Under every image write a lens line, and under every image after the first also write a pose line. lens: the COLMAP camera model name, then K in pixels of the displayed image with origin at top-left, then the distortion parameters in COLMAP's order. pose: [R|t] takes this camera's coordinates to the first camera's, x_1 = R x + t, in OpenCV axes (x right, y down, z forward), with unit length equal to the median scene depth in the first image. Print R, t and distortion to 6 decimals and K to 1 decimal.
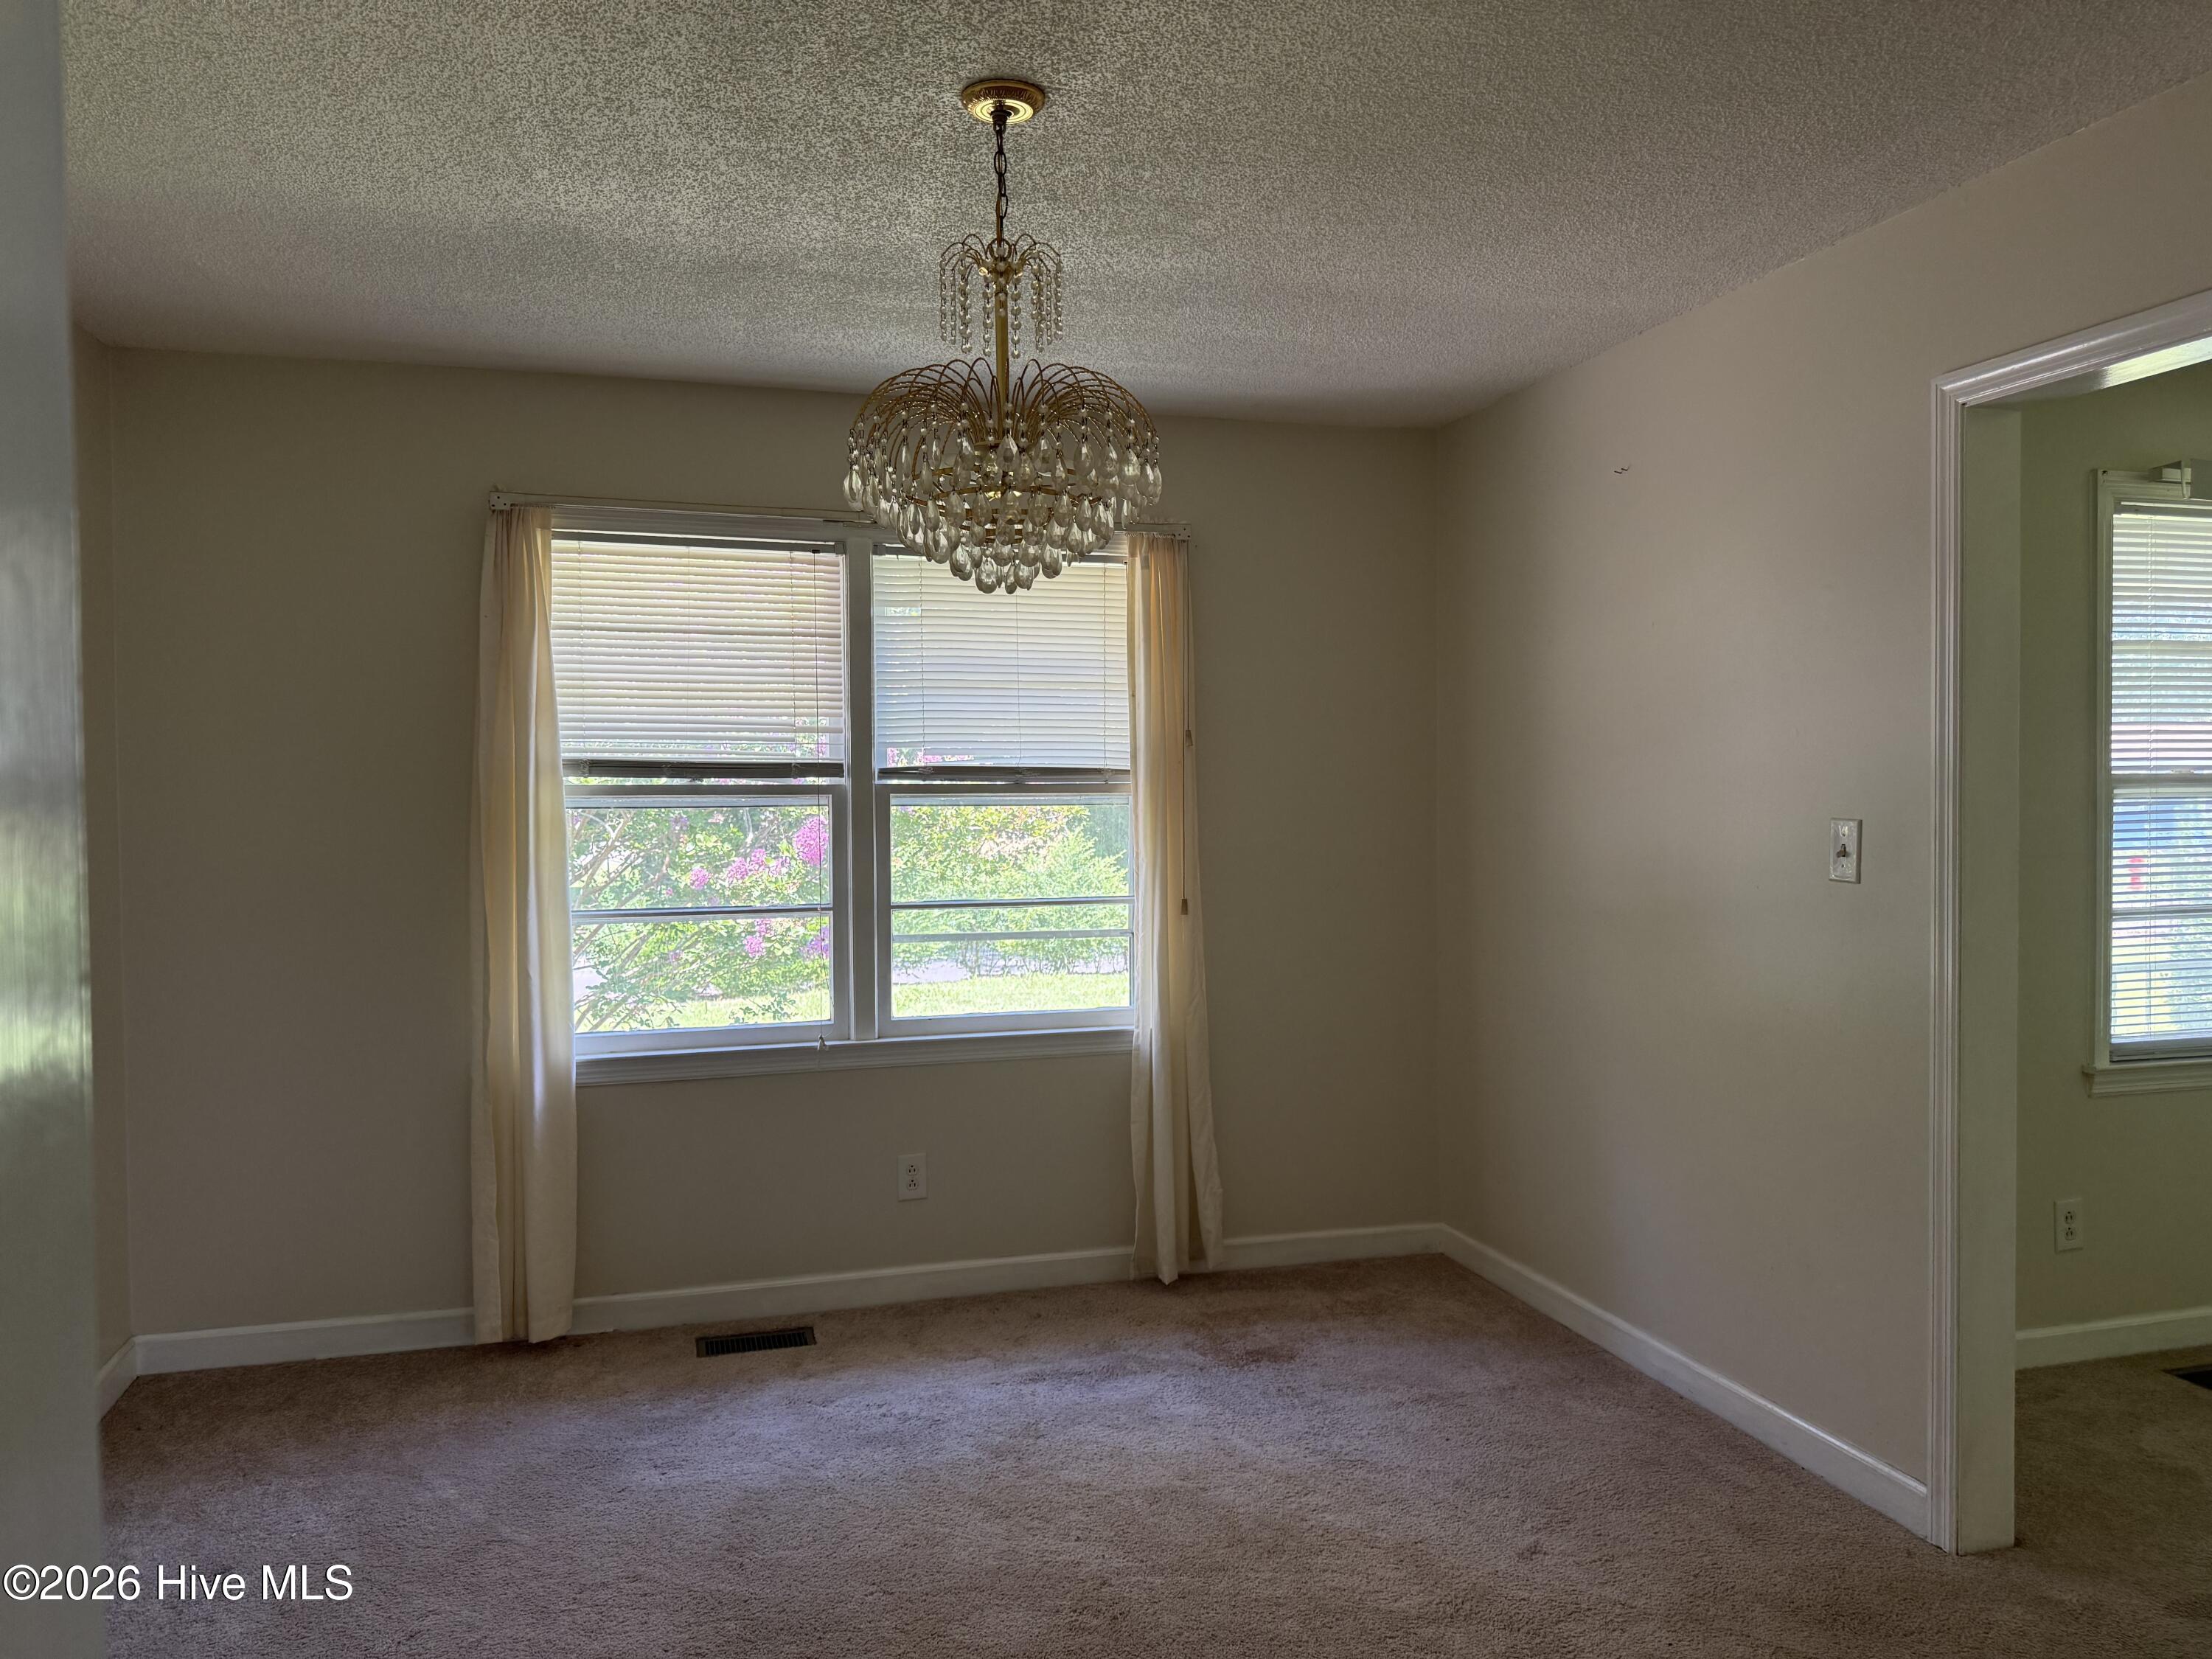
lens RADIAL K [[1548.6, 0, 1104.3], [0, 1548.6, 822.9], [0, 0, 1]] dist [0.179733, -0.183449]
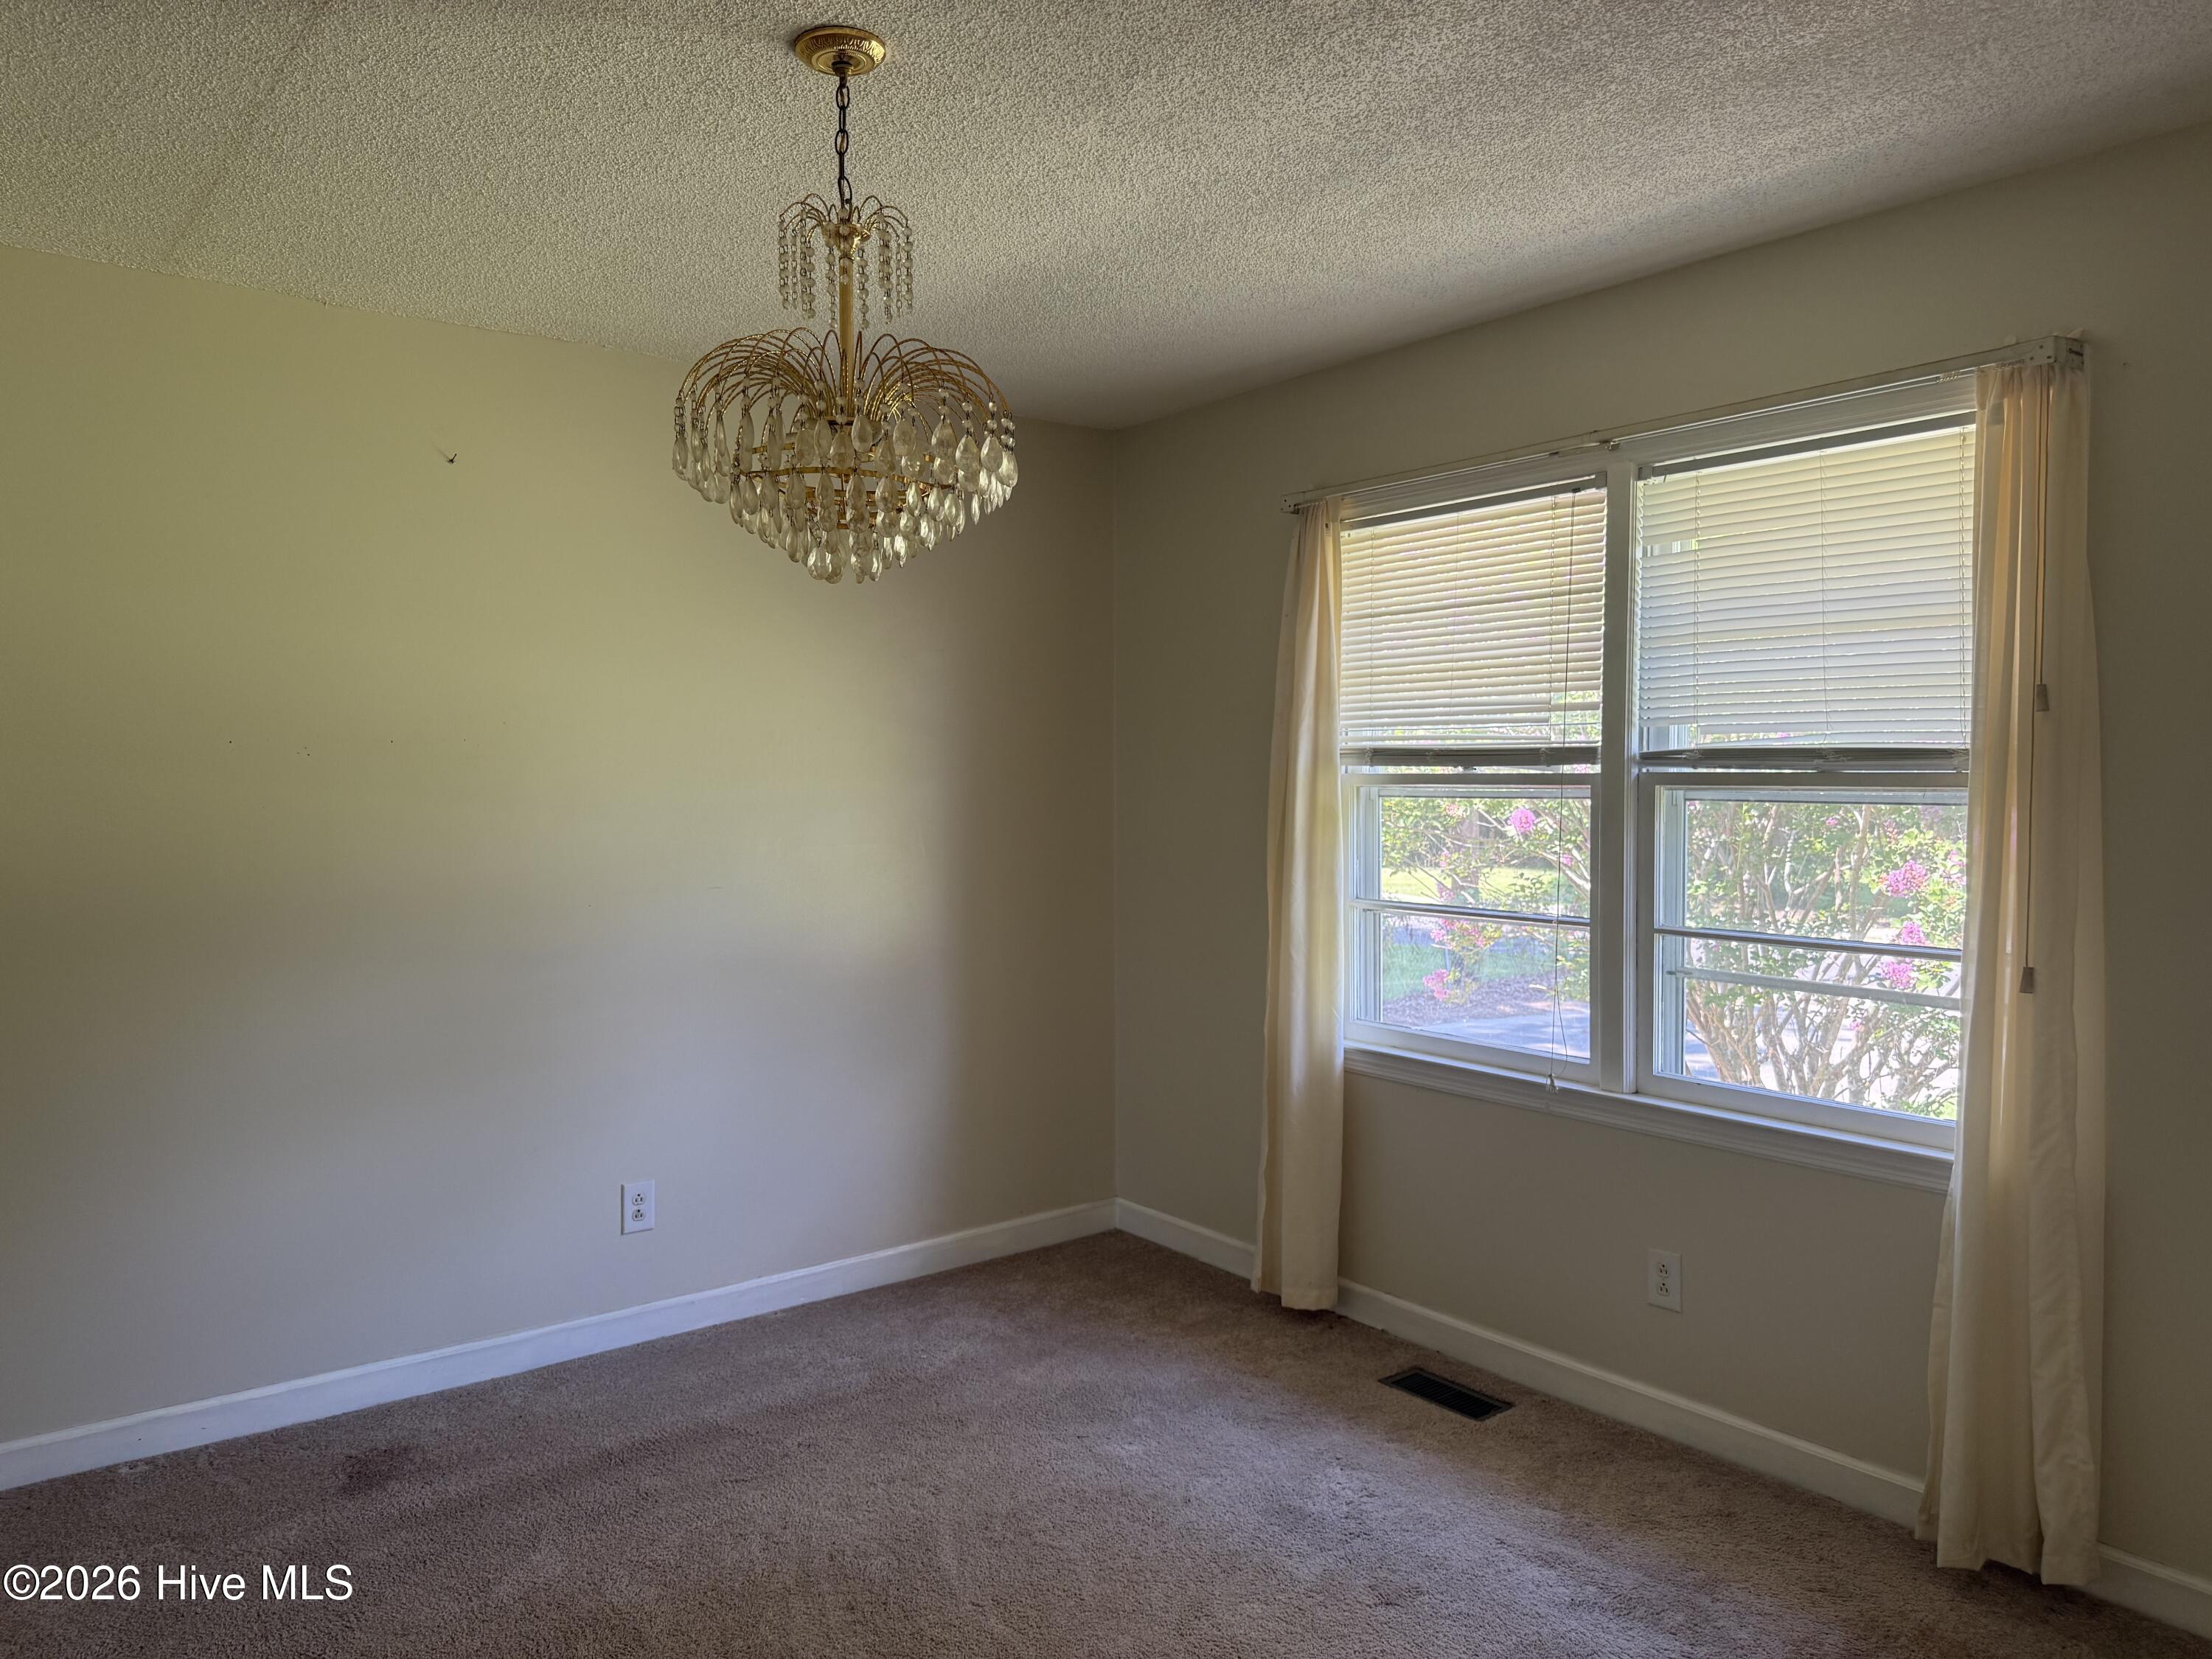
lens RADIAL K [[1563.7, 0, 1117.3], [0, 1563.7, 841.1], [0, 0, 1]] dist [0.110562, -0.183103]
pose [[0.391070, 0.045064, -0.919257, 0.492832], [-0.017492, 0.998984, 0.041531, -0.019281], [0.920195, -0.000162, 0.391461, 0.450560]]
